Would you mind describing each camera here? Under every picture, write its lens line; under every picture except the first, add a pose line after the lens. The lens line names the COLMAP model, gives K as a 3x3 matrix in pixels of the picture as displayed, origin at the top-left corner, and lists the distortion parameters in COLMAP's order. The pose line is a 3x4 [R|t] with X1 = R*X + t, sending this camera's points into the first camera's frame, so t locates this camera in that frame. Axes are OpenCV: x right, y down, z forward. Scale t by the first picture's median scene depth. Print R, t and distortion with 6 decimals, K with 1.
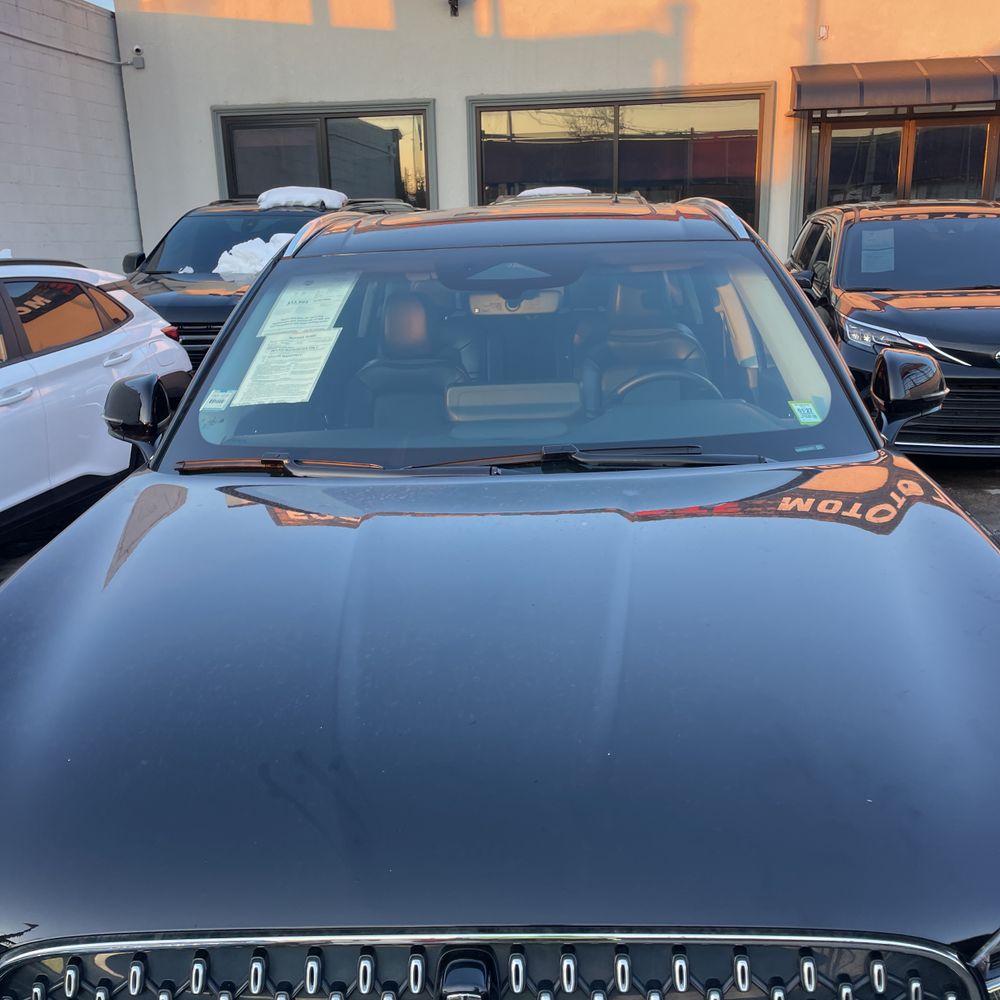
lens RADIAL K [[992.6, 0, 497.4], [0, 992.6, 511.8], [0, 0, 1]] dist [0.093375, -0.126905]
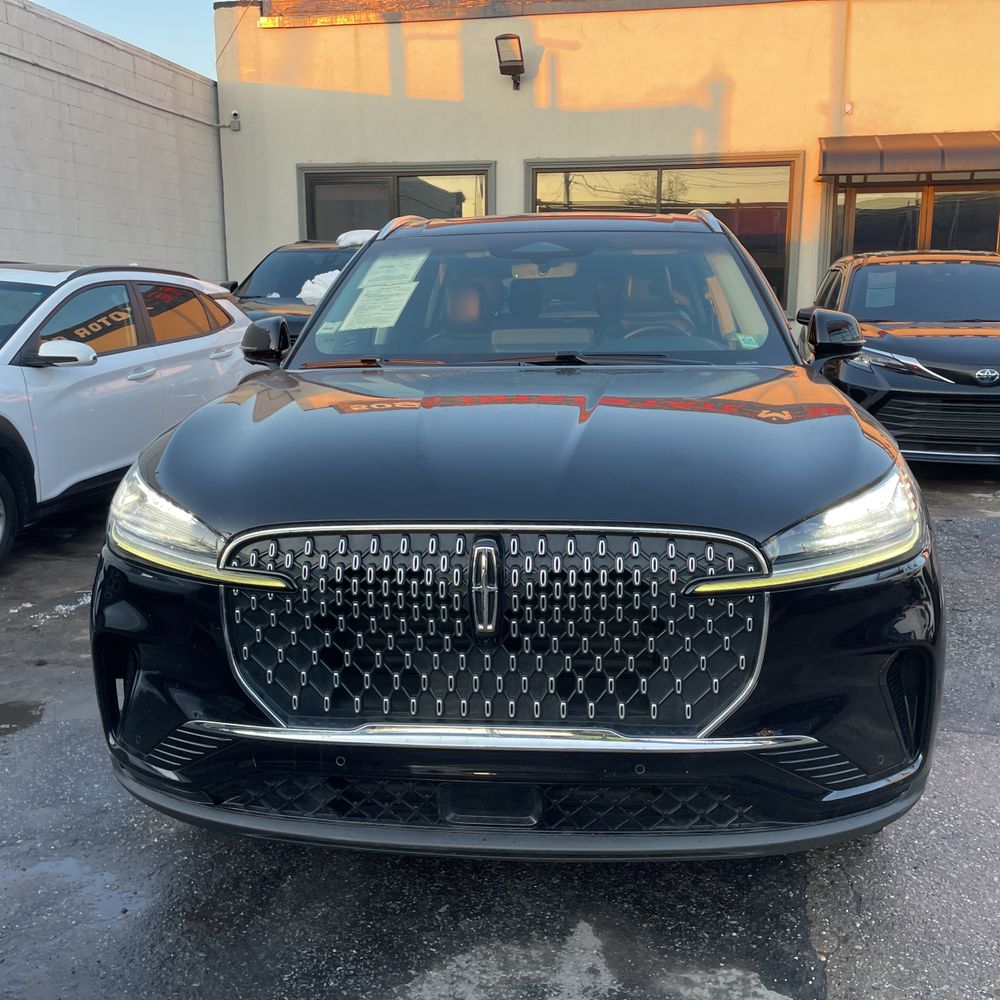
lens RADIAL K [[1014.2, 0, 503.4], [0, 1014.2, 491.7], [0, 0, 1]] dist [0.093691, -0.129849]
pose [[0.998438, 0.033614, -0.044635, 0.012028], [-0.037589, 0.995102, -0.091431, 0.079829], [0.041343, 0.092966, 0.994811, -0.130478]]
